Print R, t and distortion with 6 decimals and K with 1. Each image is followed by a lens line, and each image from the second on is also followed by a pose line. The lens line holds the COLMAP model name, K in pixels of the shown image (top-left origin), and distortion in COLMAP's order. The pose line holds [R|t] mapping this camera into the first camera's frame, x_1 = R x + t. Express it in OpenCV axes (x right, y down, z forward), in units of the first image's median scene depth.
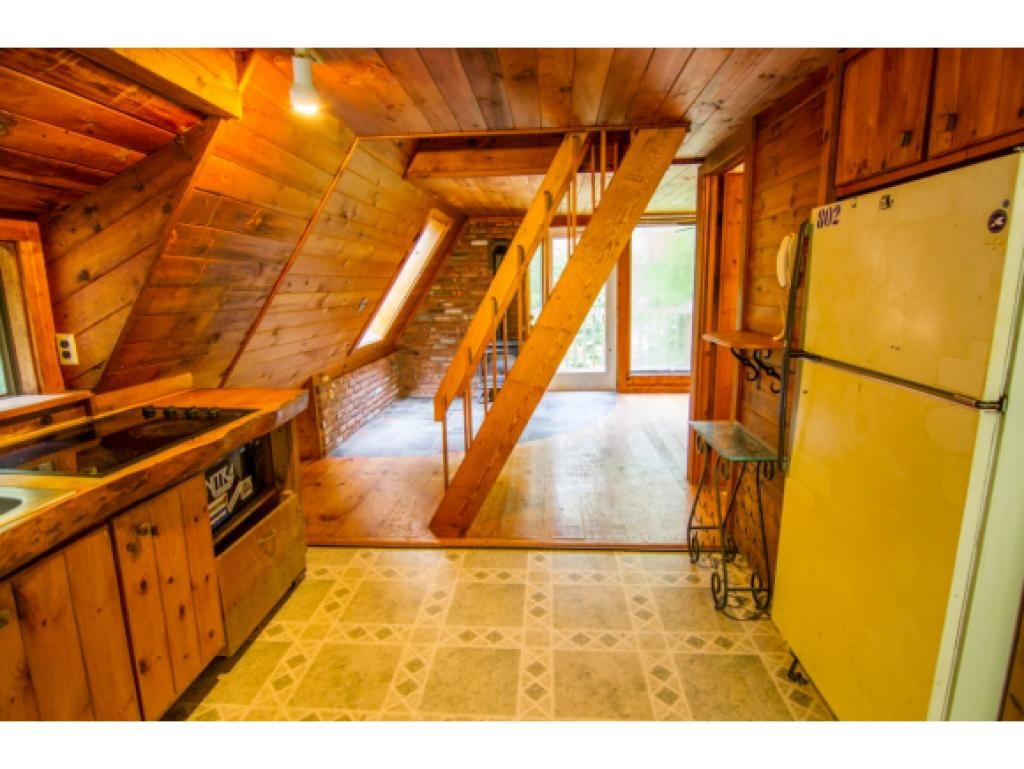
lens RADIAL K [[525.7, 0, 529.4], [0, 525.7, 387.3], [0, 0, 1]] dist [-0.019498, -0.001799]
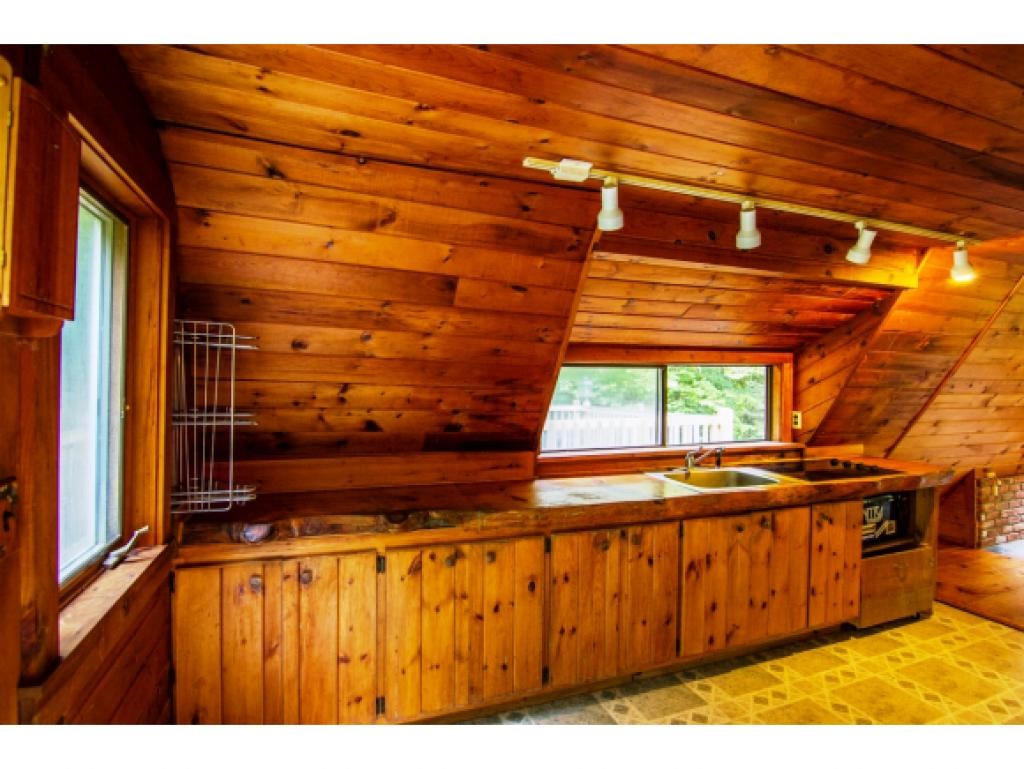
lens RADIAL K [[522.9, 0, 512.0], [0, 522.9, 384.5], [0, 0, 1]] dist [-0.014446, -0.002658]
pose [[0.385408, 0.018361, -0.922564, 0.372462], [-0.185697, 0.980891, -0.058055, 0.088194], [0.903868, 0.193692, 0.381452, -0.574121]]
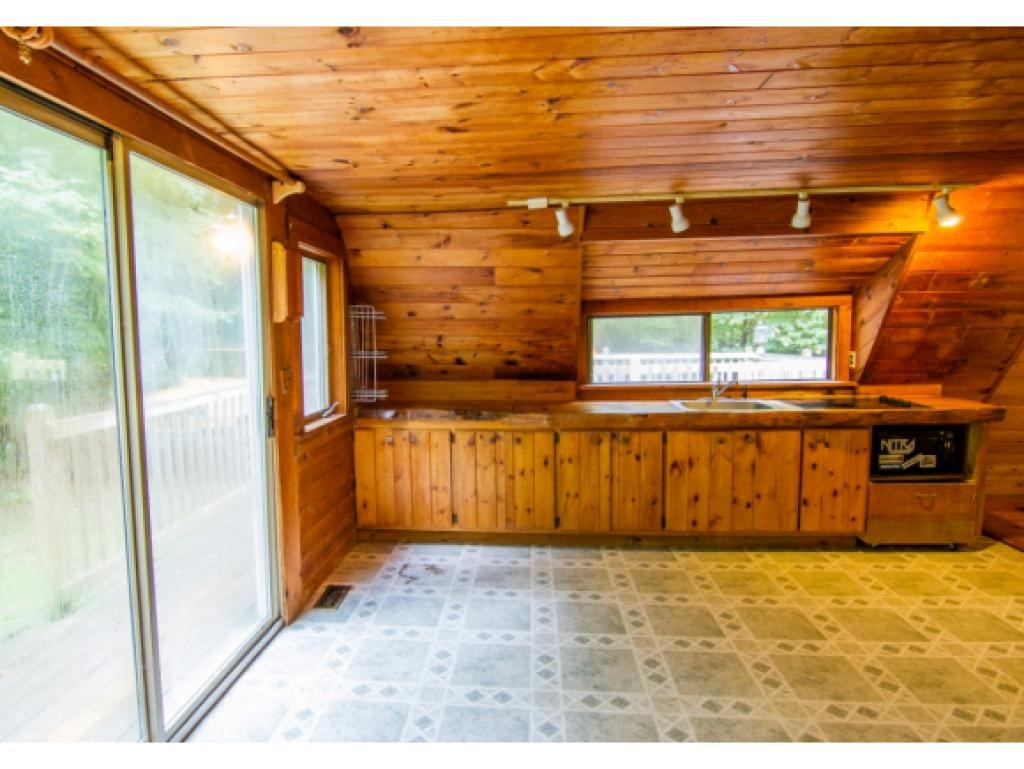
lens RADIAL K [[555.7, 0, 462.9], [0, 555.7, 381.2], [0, 0, 1]] dist [-0.015433, -0.000764]
pose [[-0.087242, 0.096972, -0.991456, 1.151757], [-0.166788, 0.979781, 0.110507, 0.018271], [0.982126, 0.175004, -0.069305, -0.240793]]
